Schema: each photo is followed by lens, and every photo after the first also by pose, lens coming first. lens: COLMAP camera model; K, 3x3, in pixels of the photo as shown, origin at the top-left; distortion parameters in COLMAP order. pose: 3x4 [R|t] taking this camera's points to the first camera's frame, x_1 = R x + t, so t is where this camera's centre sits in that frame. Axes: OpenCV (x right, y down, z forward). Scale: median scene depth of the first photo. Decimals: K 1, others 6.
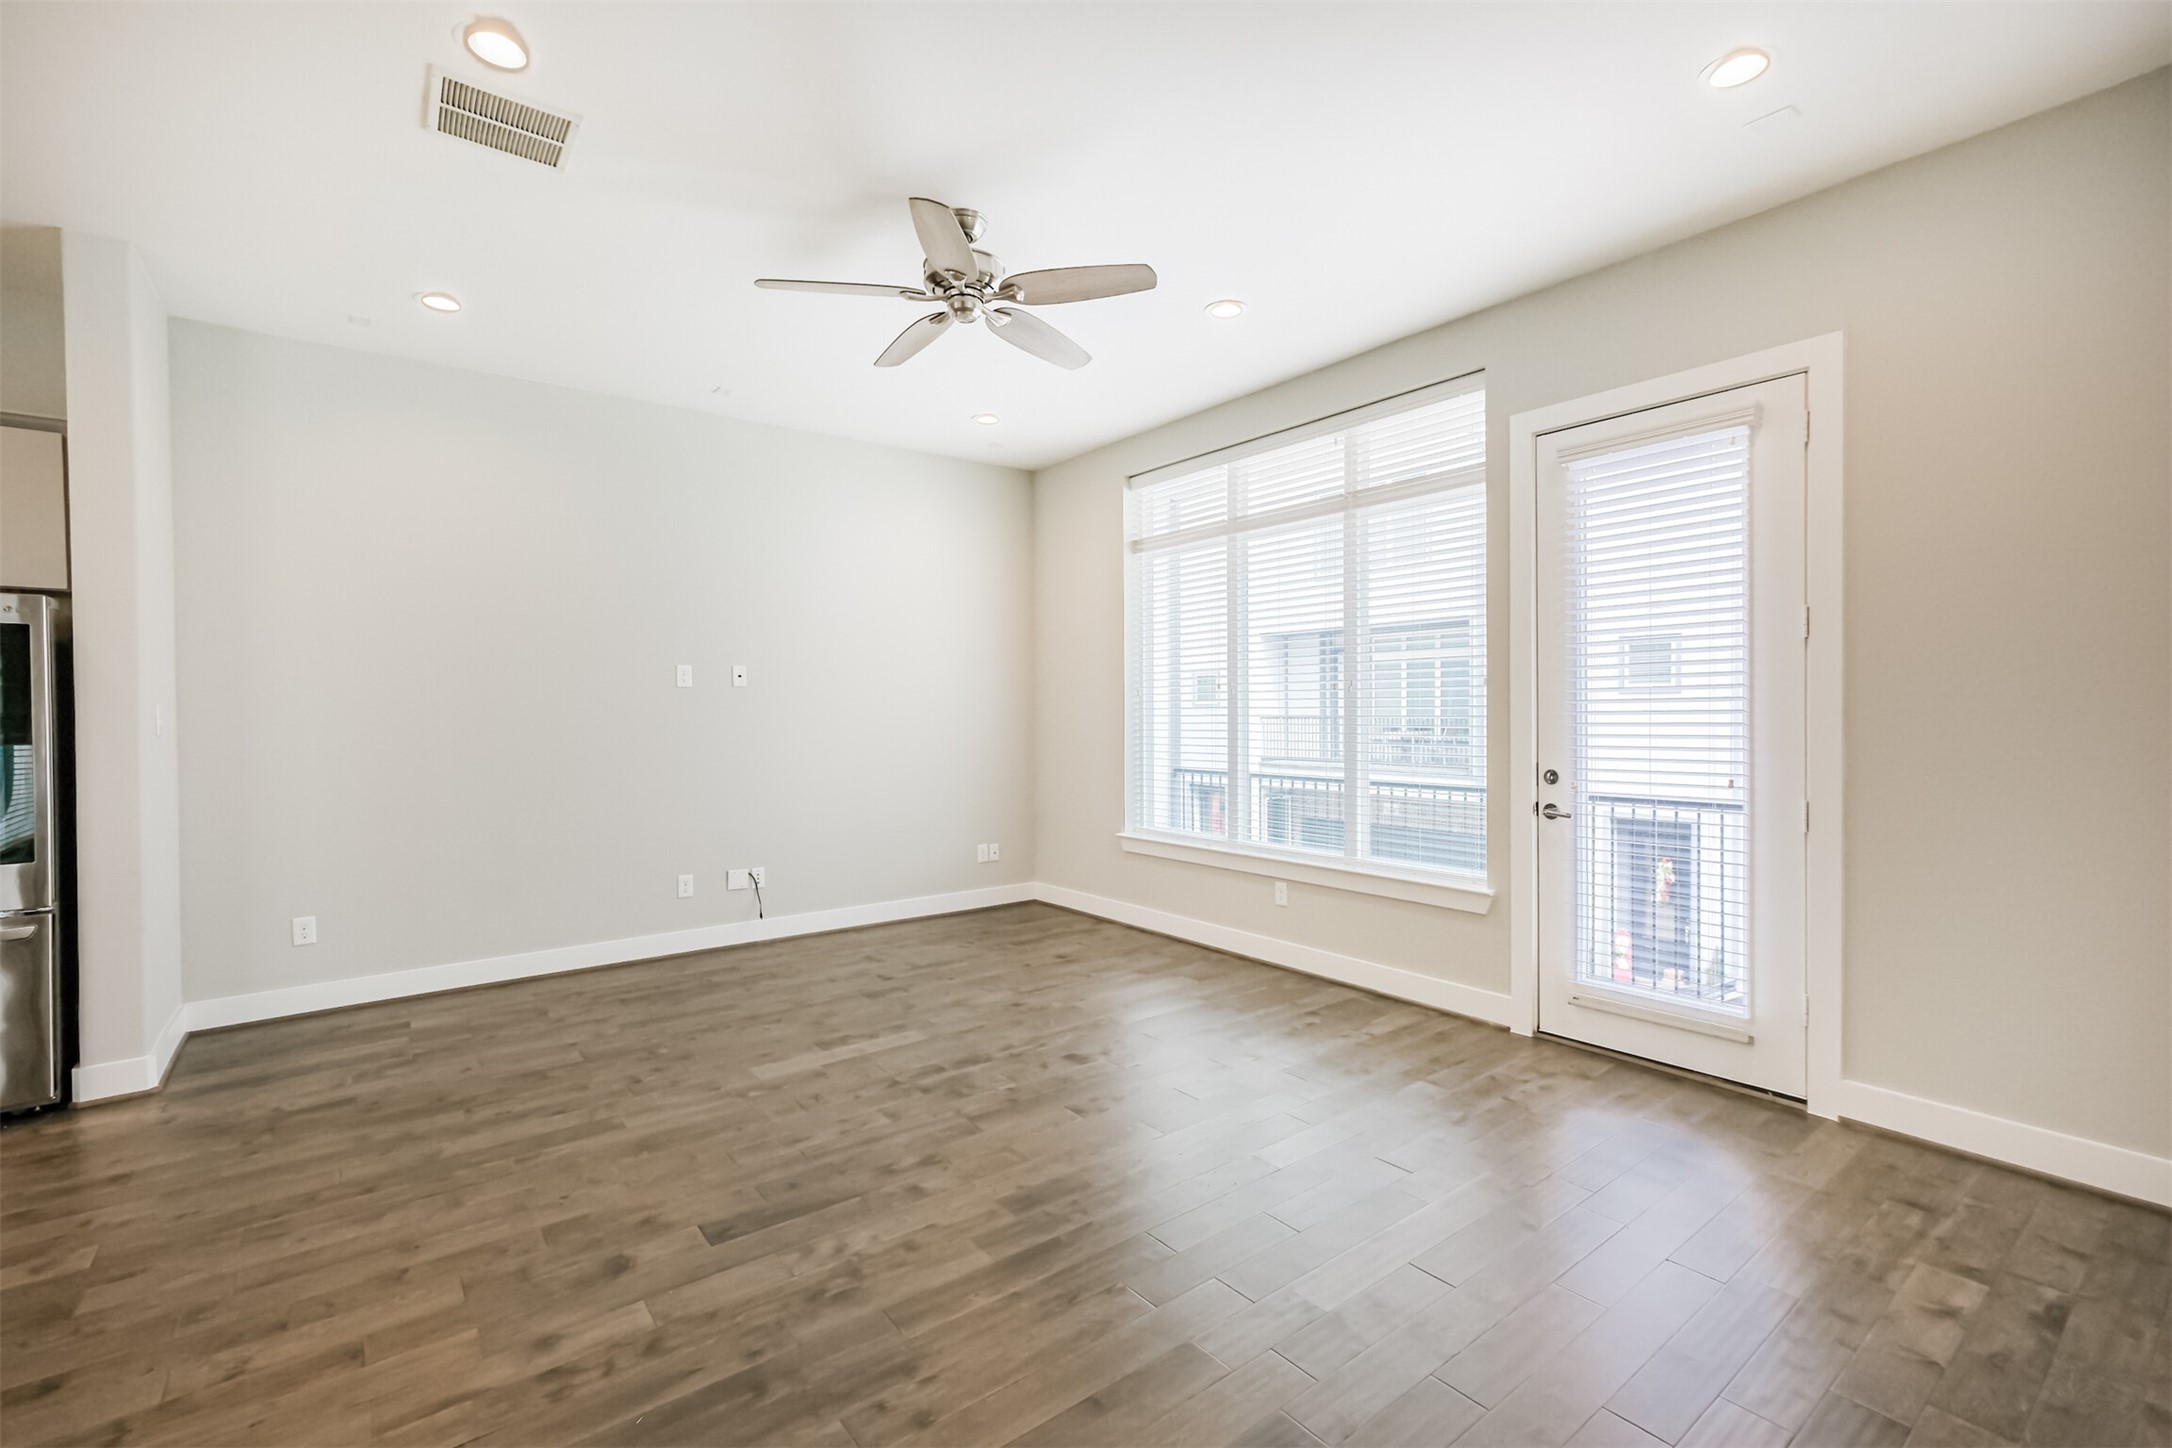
lens RADIAL K [[951.1, 0, 1086.0], [0, 951.1, 724.0], [0, 0, 1]] dist [0.003536, 0.000166]
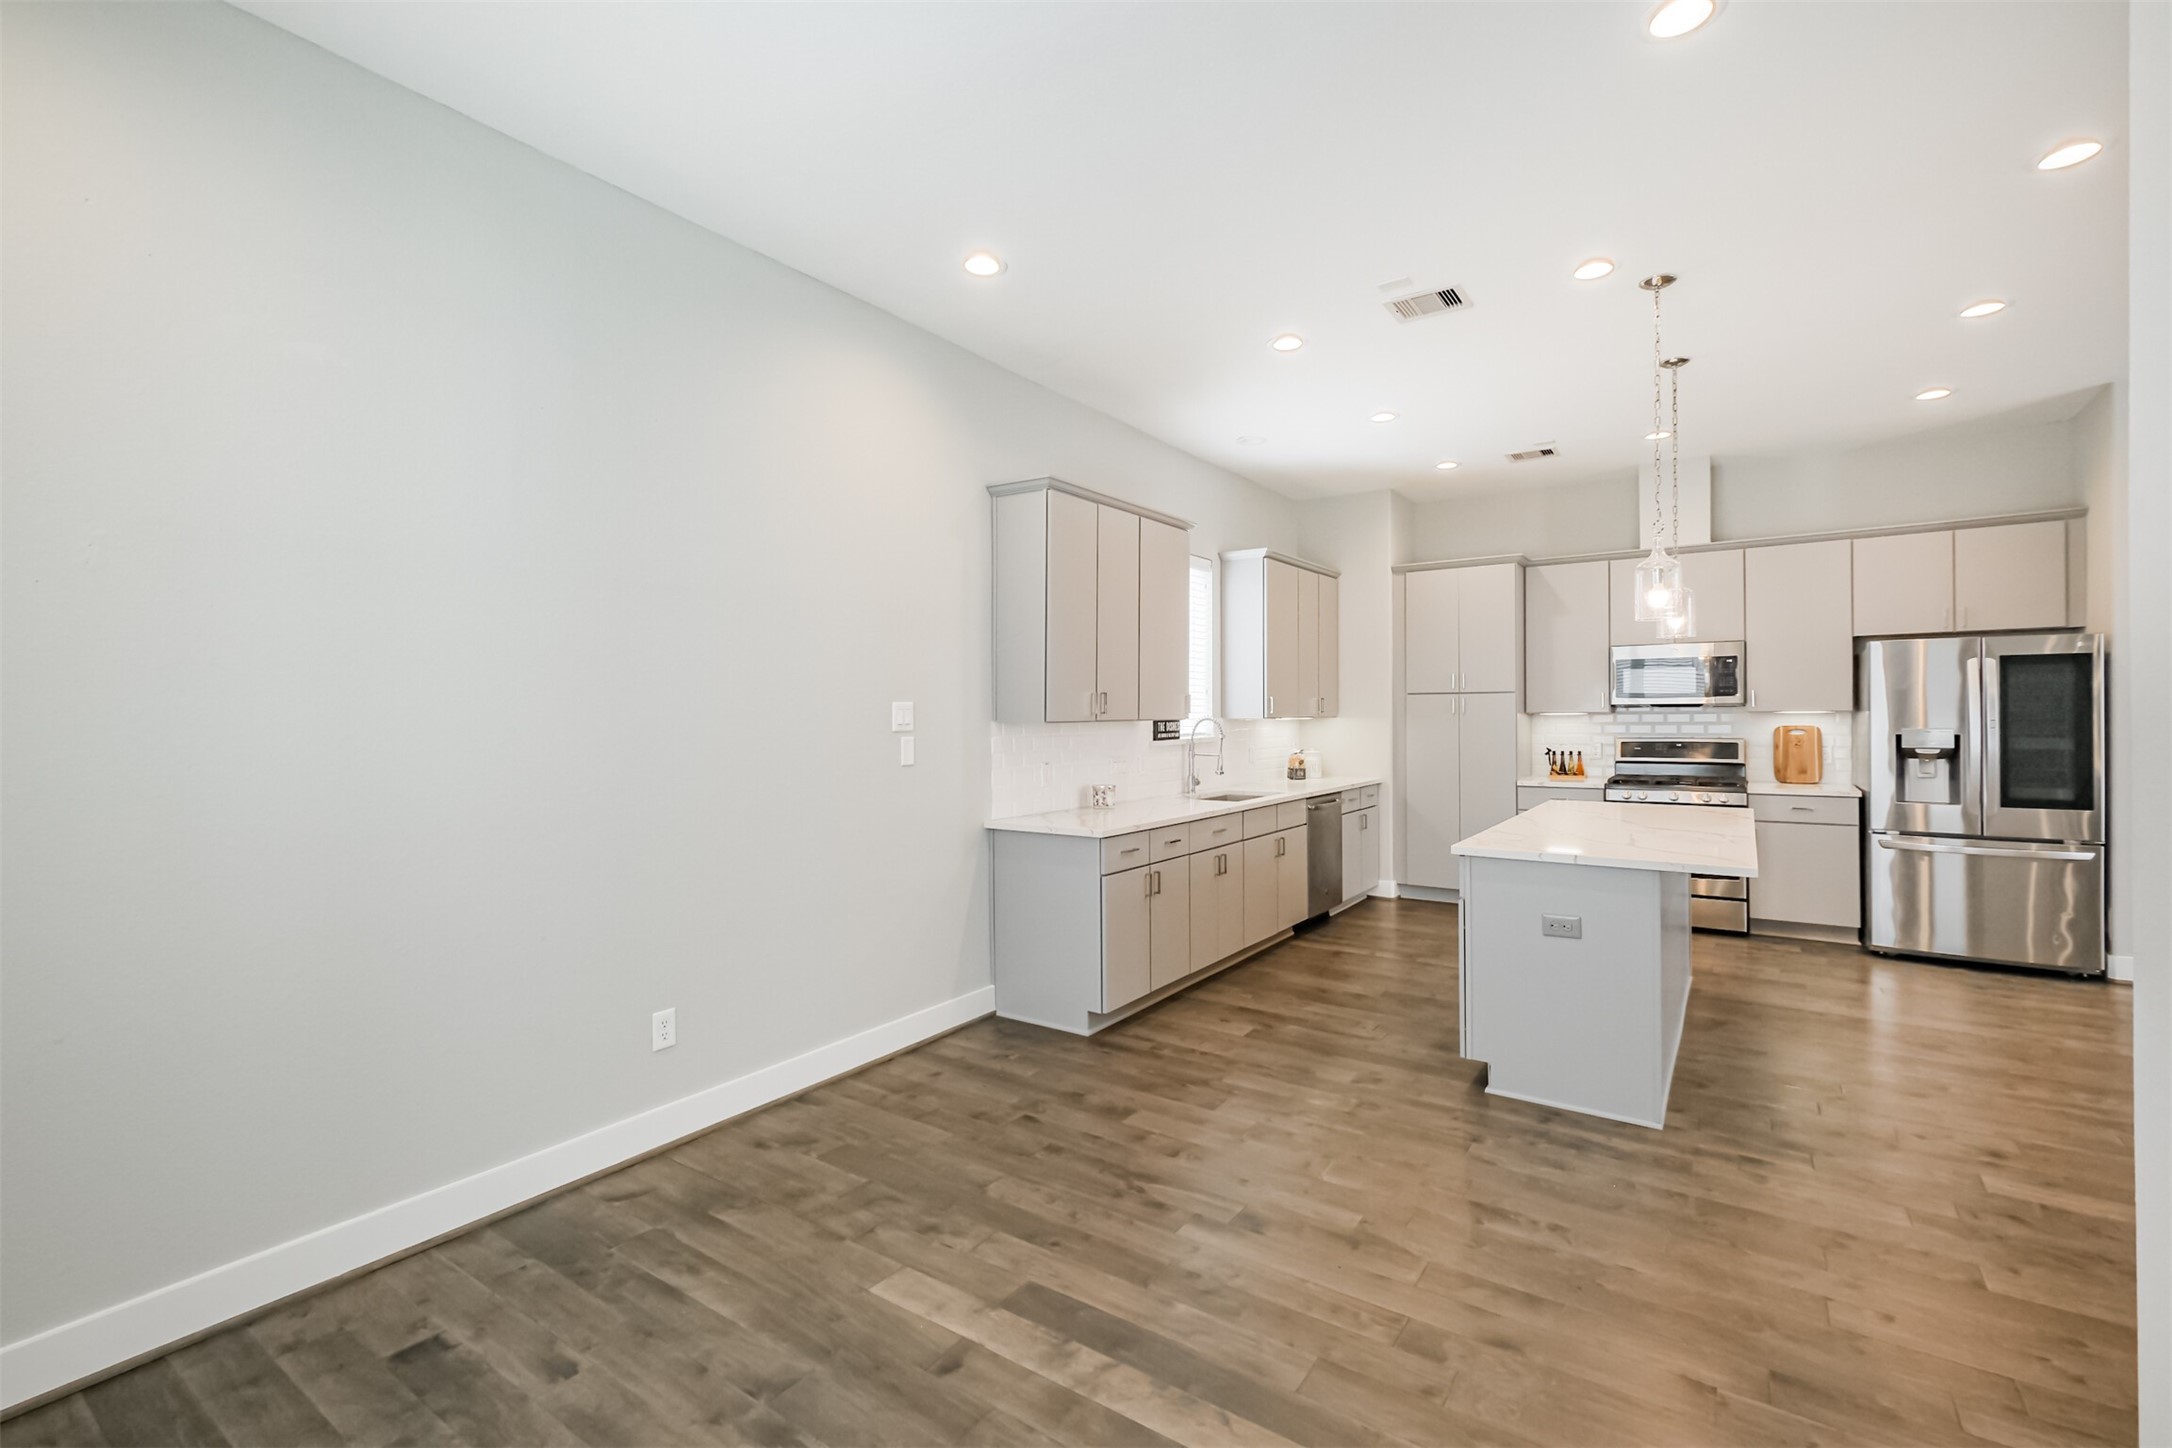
lens RADIAL K [[947.5, 0, 1088.7], [0, 947.5, 716.0], [0, 0, 1]] dist [0.004314, -0.000020]
pose [[0.300869, 0.005288, -0.953651, -0.123872], [-0.008534, 0.999960, 0.002852, 0.003686], [0.953627, 0.007281, 0.300902, -0.810731]]
